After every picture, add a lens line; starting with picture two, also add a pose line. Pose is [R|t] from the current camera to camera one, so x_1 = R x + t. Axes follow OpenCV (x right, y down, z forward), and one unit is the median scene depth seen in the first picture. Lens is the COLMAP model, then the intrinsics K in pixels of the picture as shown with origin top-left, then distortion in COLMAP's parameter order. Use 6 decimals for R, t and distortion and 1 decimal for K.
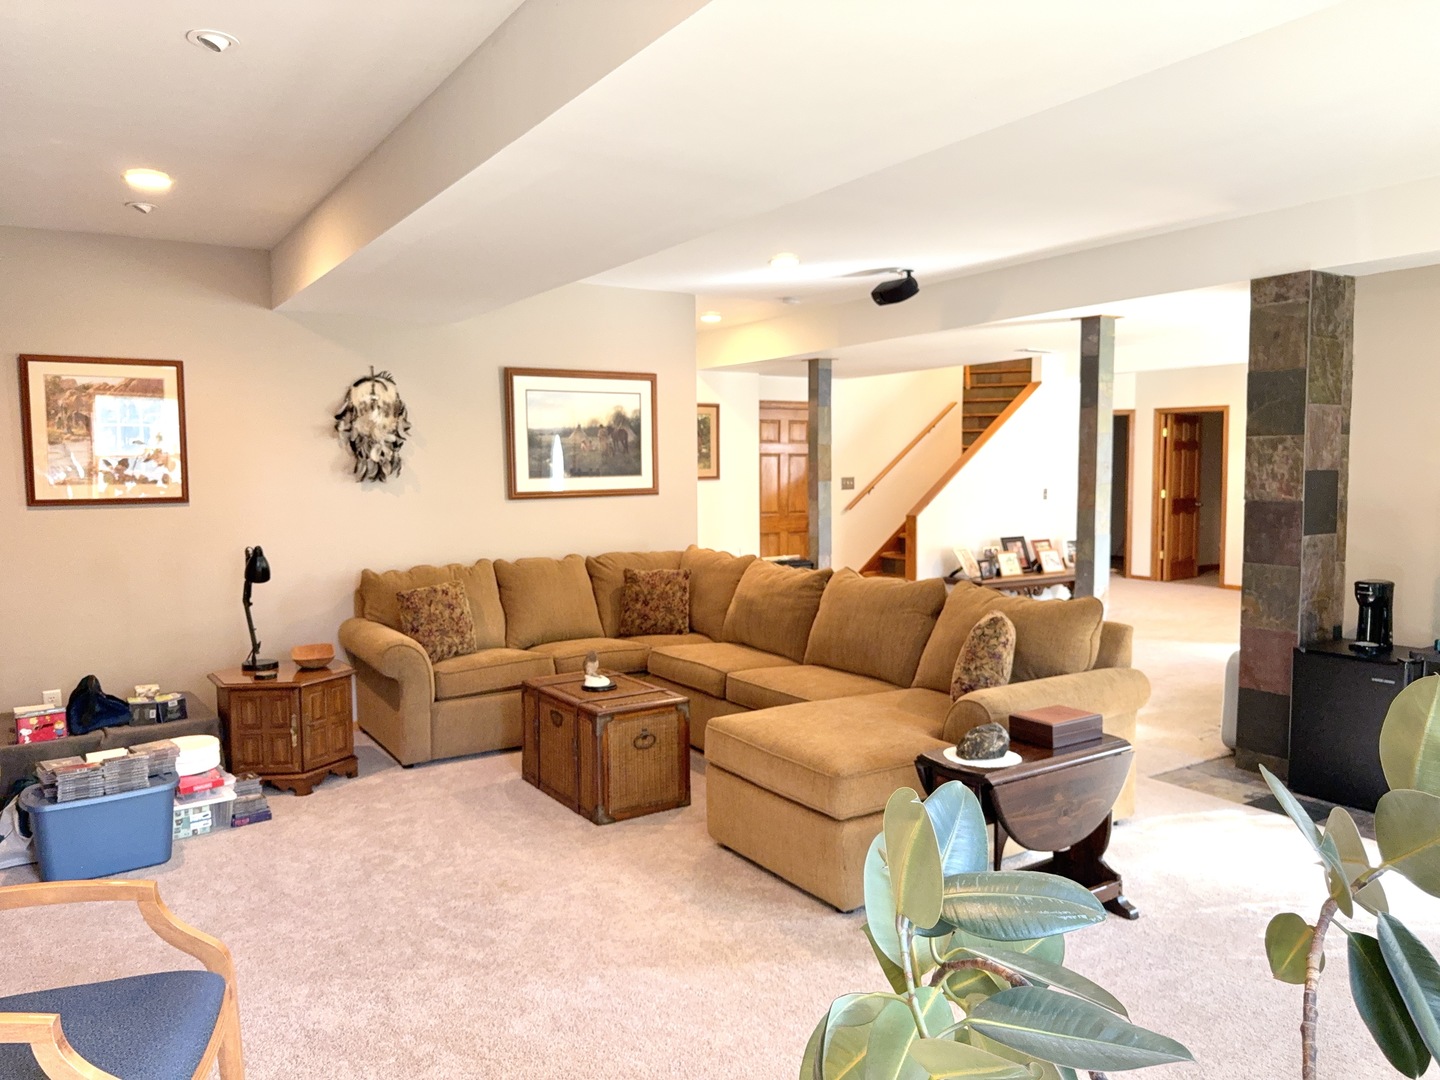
lens RADIAL K [[1024.2, 0, 723.0], [0, 1024.2, 540.6], [0, 0, 1]] dist [0.007924, 0.002523]
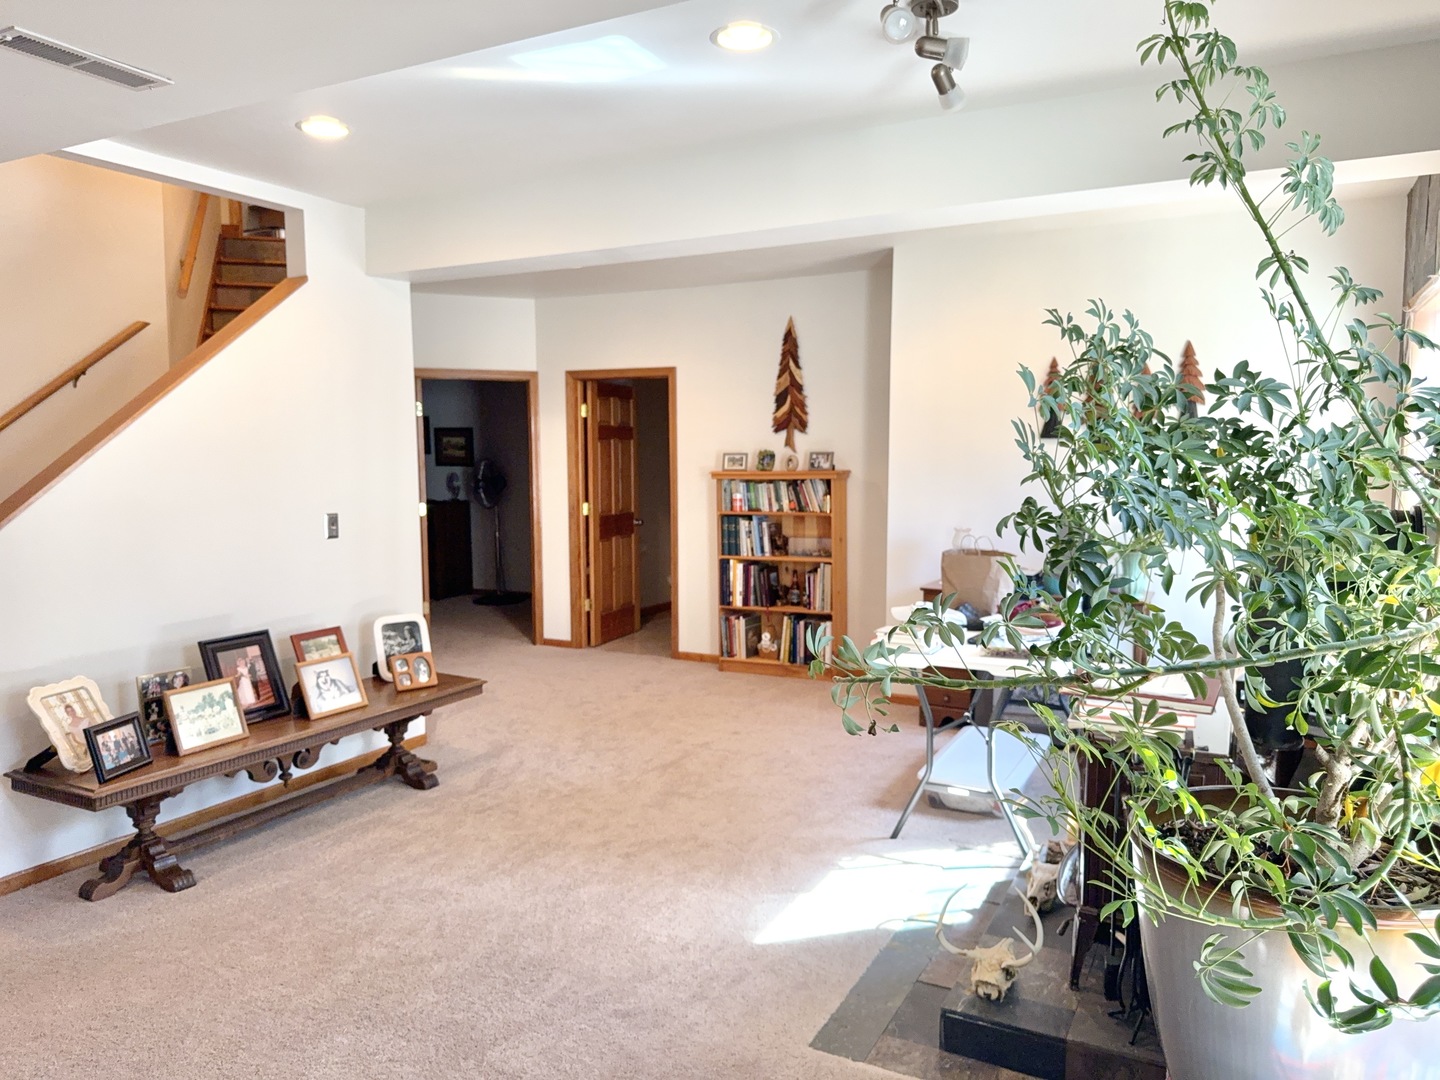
lens RADIAL K [[1020.0, 0, 720.1], [0, 1020.0, 547.6], [0, 0, 1]] dist [0.152848, -0.276019]
pose [[0.870940, -0.039488, 0.489800, 0.194991], [0.033350, 0.999218, 0.021257, -0.032812], [-0.490256, -0.002179, 0.871576, 0.417183]]
